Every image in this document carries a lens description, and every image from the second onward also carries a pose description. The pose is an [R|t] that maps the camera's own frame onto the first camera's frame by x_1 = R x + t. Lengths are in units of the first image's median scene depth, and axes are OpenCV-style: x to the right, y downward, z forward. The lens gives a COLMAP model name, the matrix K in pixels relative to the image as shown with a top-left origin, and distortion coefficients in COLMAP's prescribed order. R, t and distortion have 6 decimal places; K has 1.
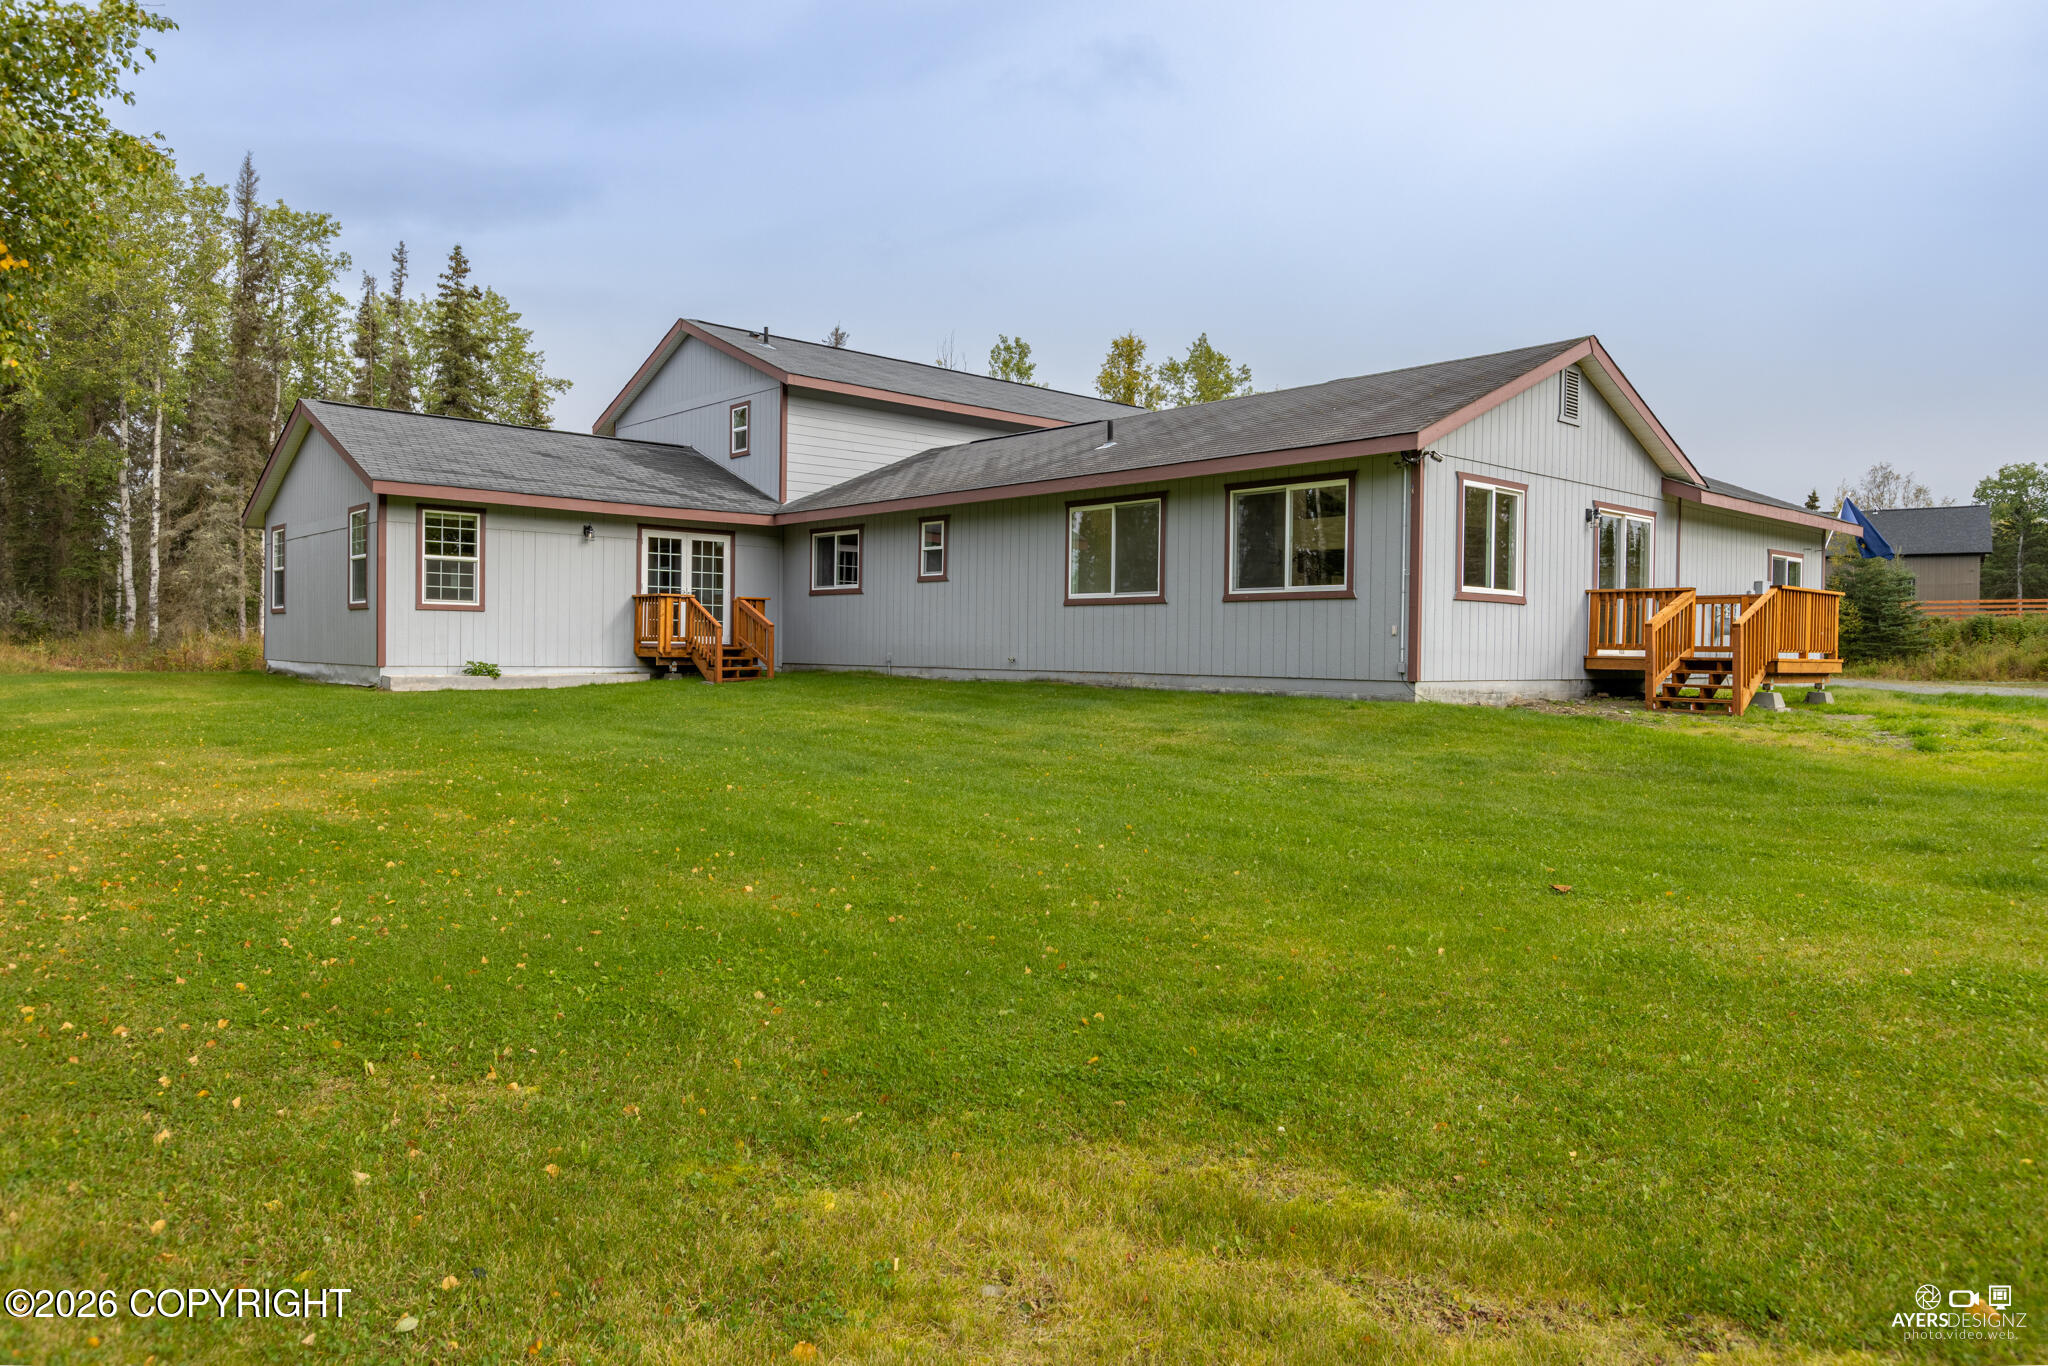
lens RADIAL K [[1306.3, 0, 1024.9], [0, 1306.3, 670.9], [0, 0, 1]] dist [-0.000085, 0.002499]
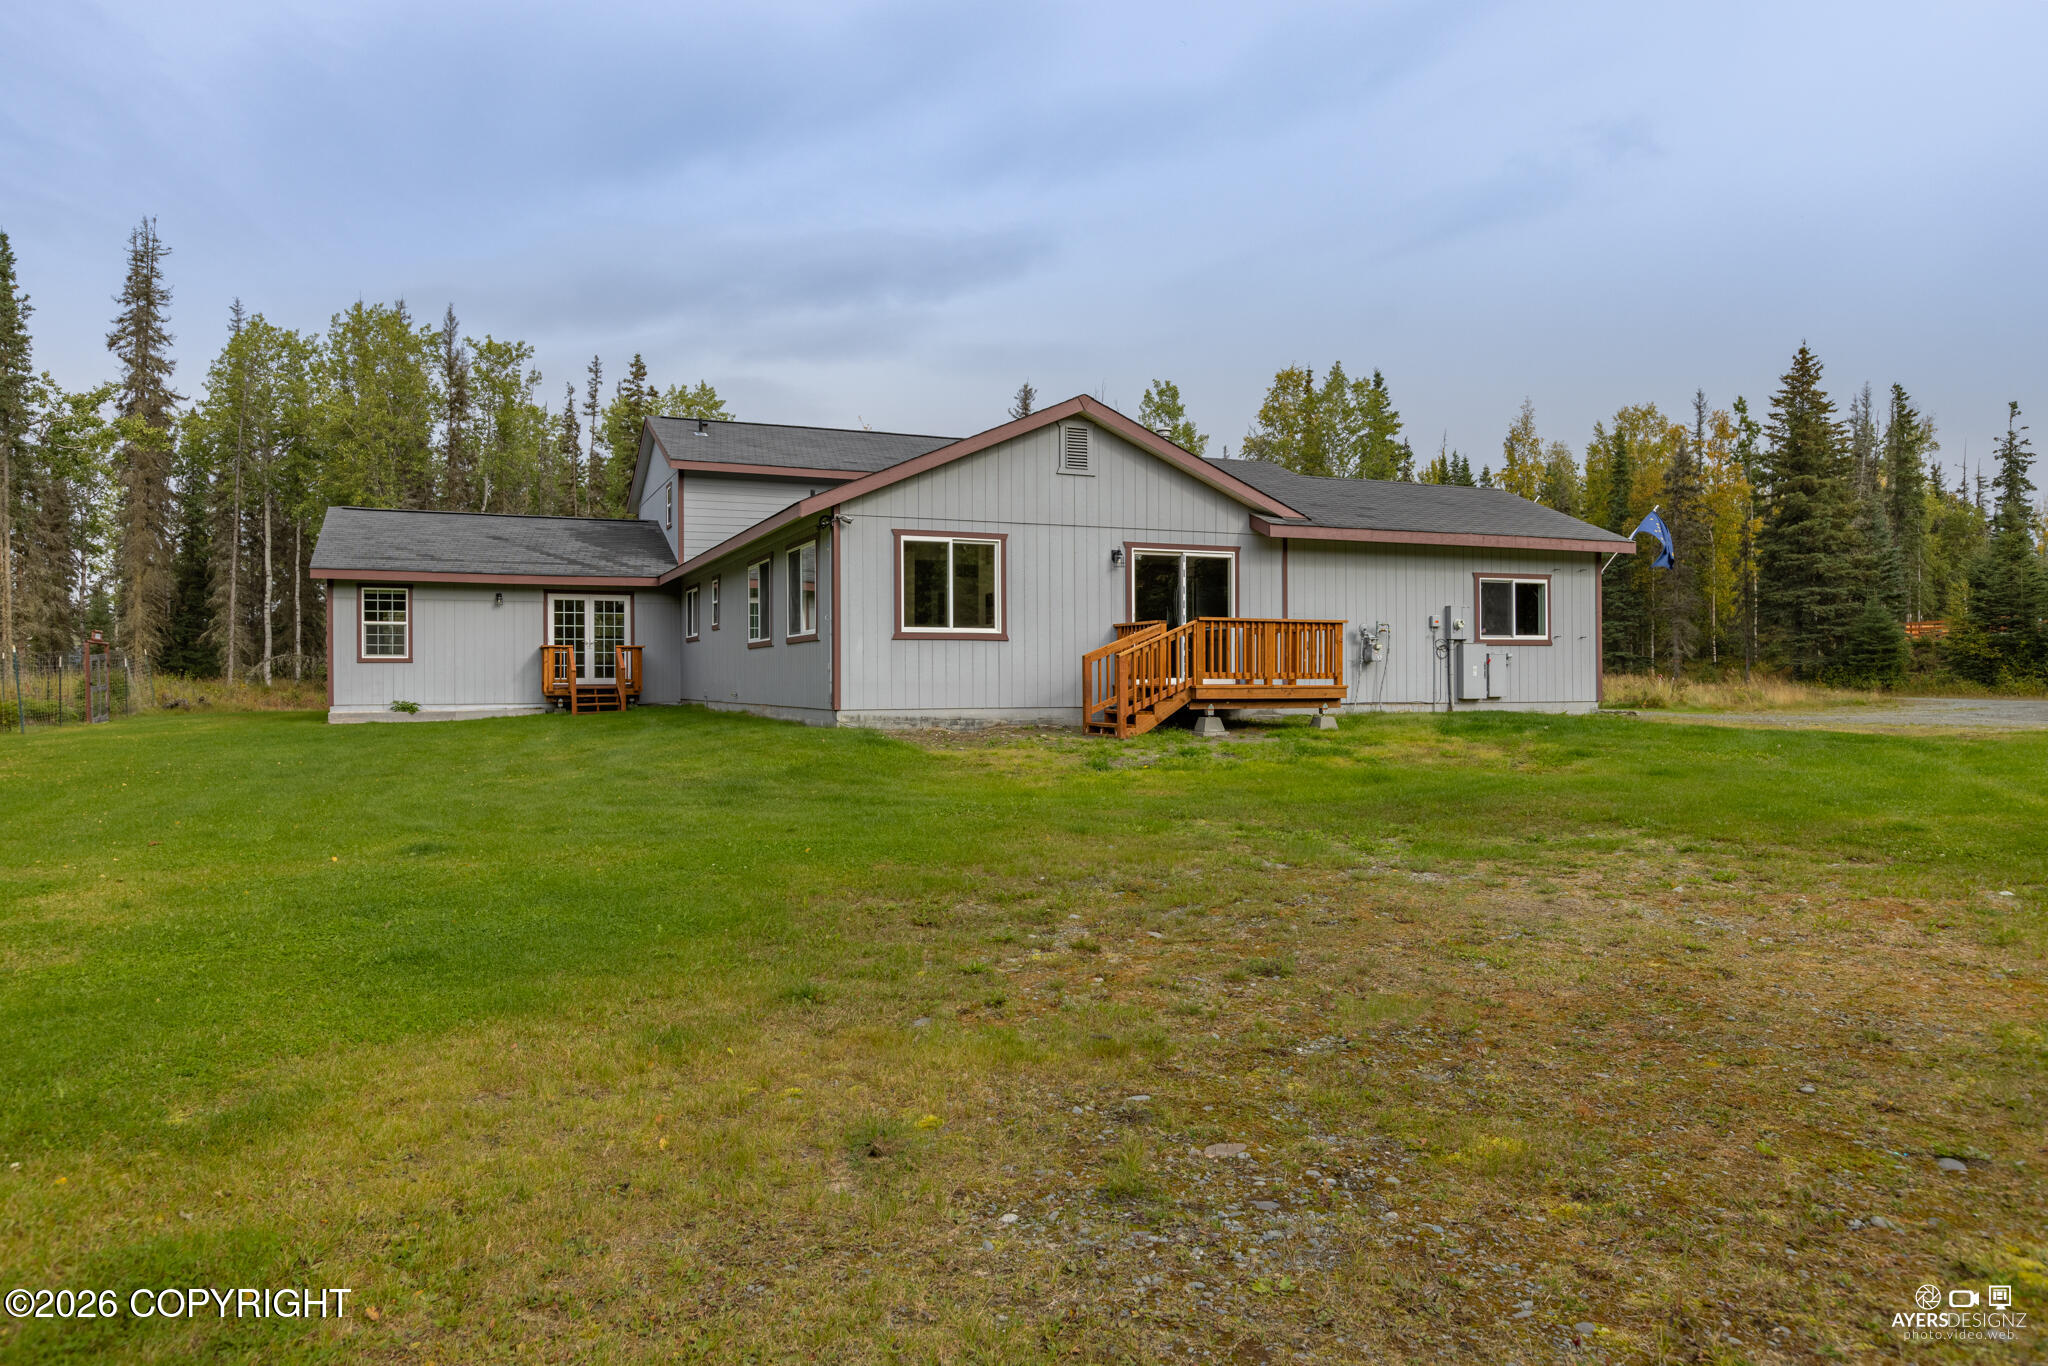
lens RADIAL K [[1306.3, 0, 1013.4], [0, 1306.3, 690.7], [0, 0, 1]] dist [-0.000085, 0.002499]
pose [[0.945908, -0.013077, -0.324172, 0.569043], [0.009616, 0.999878, -0.012276, 0.004466], [0.324293, 0.008495, 0.945918, -0.044168]]
